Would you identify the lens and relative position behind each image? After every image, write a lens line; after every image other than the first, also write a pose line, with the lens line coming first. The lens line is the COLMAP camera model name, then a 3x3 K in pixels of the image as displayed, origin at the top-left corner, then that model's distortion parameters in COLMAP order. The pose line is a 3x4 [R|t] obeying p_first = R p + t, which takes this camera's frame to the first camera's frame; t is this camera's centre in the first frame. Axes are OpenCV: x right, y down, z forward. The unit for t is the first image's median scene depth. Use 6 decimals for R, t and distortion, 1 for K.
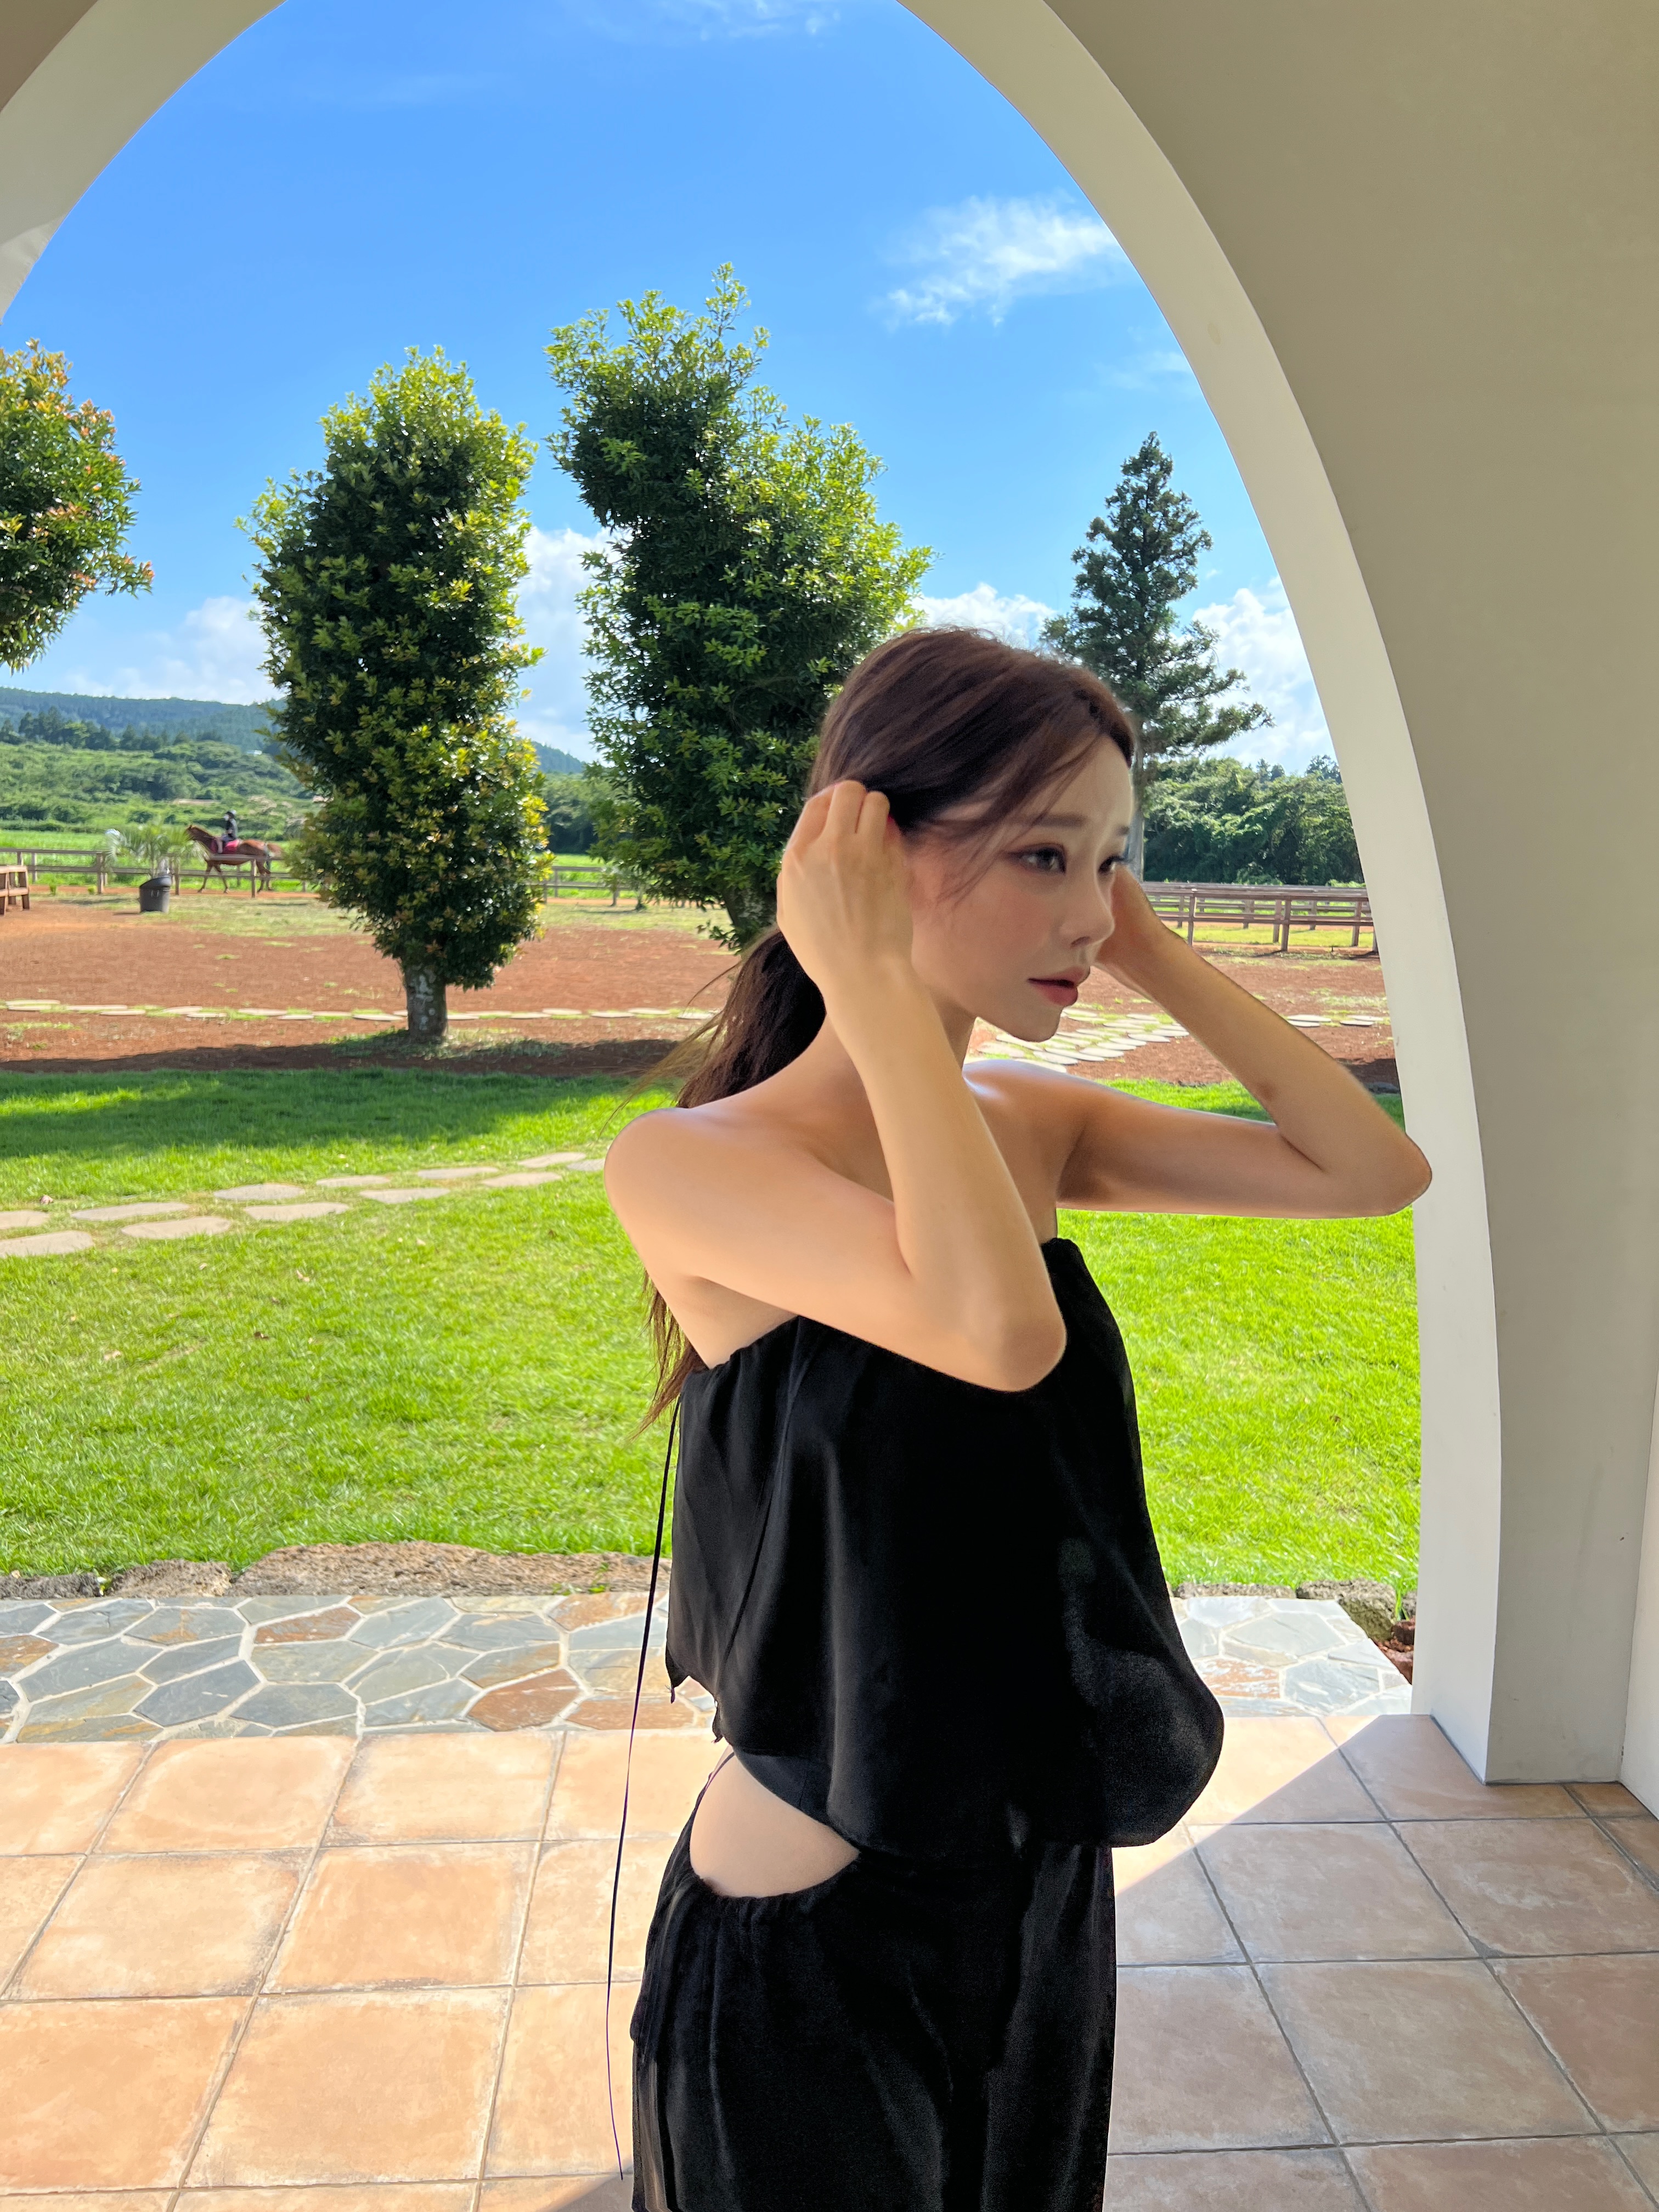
lens RADIAL K [[1654.9, 0, 846.6], [0, 1654.9, 1112.6], [0, 0, 1]] dist [-0.023622, -0.009461]
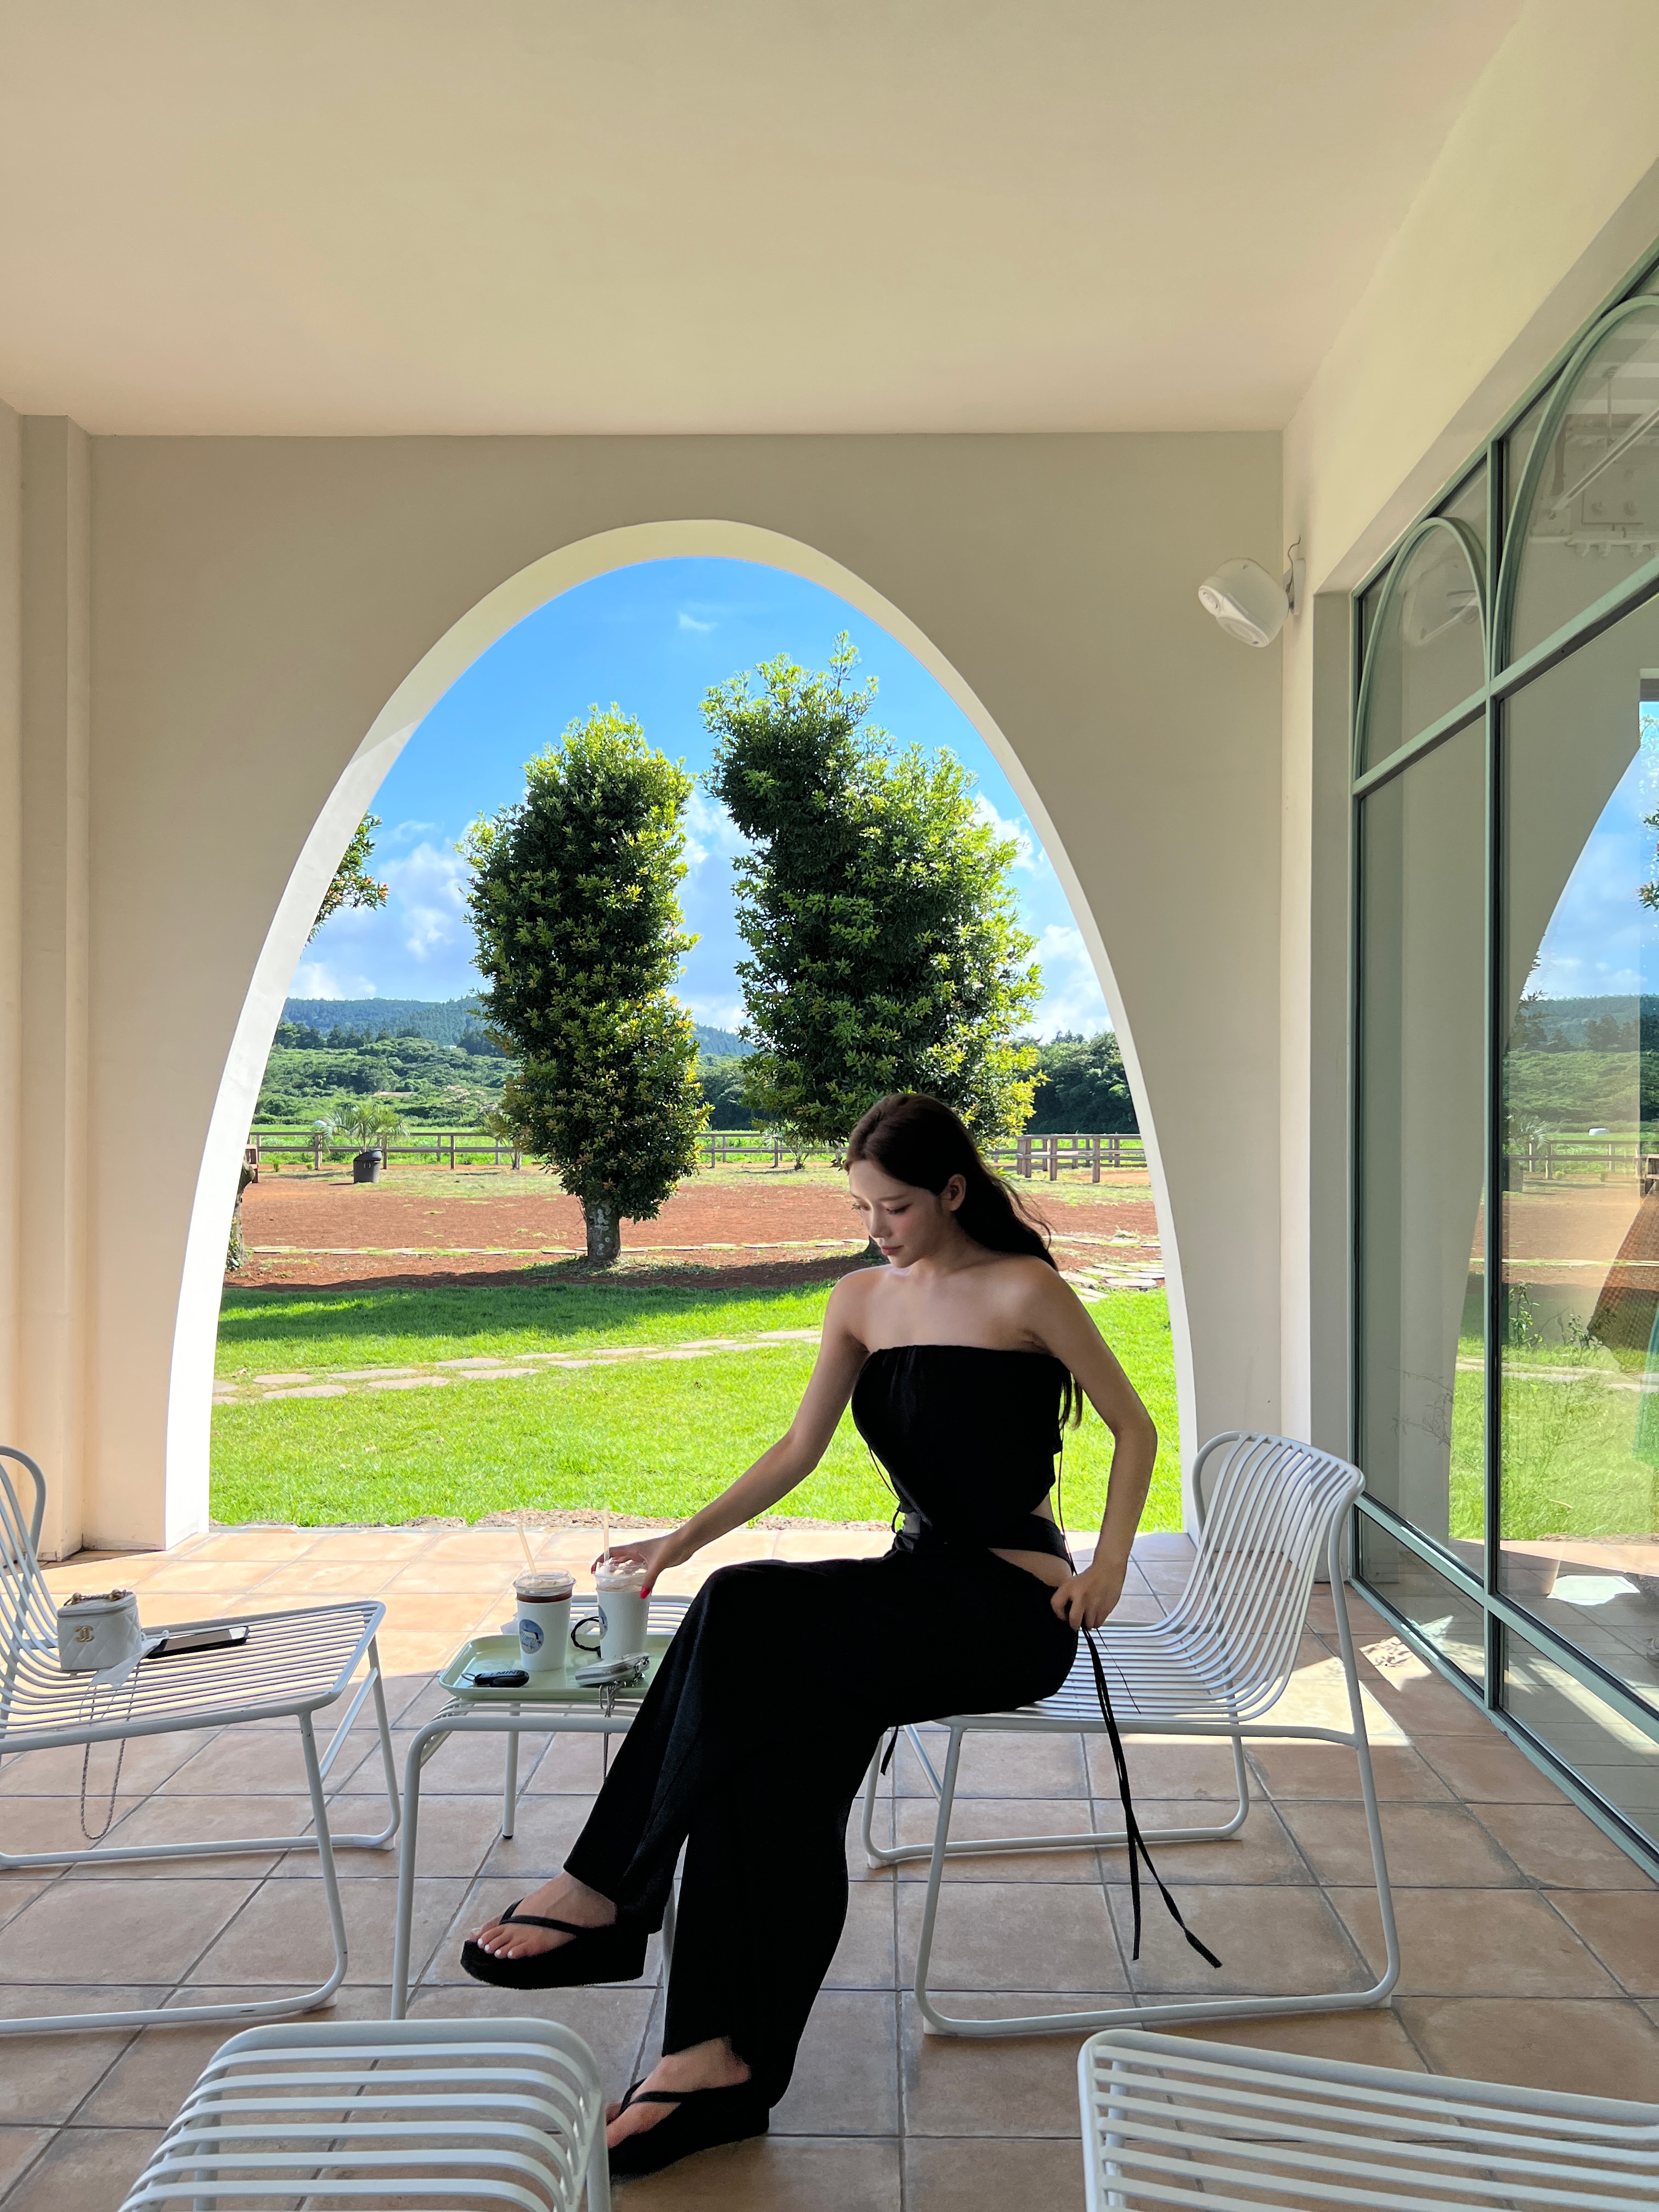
lens RADIAL K [[1654.9, 0, 819.4], [0, 1654.9, 1101.7], [0, 0, 1]] dist [-0.023622, -0.009461]
pose [[0.992532, -0.031547, -0.117839, 0.043493], [0.010910, 0.985067, -0.171823, 0.049179], [0.121499, 0.169254, 0.978055, -0.160647]]
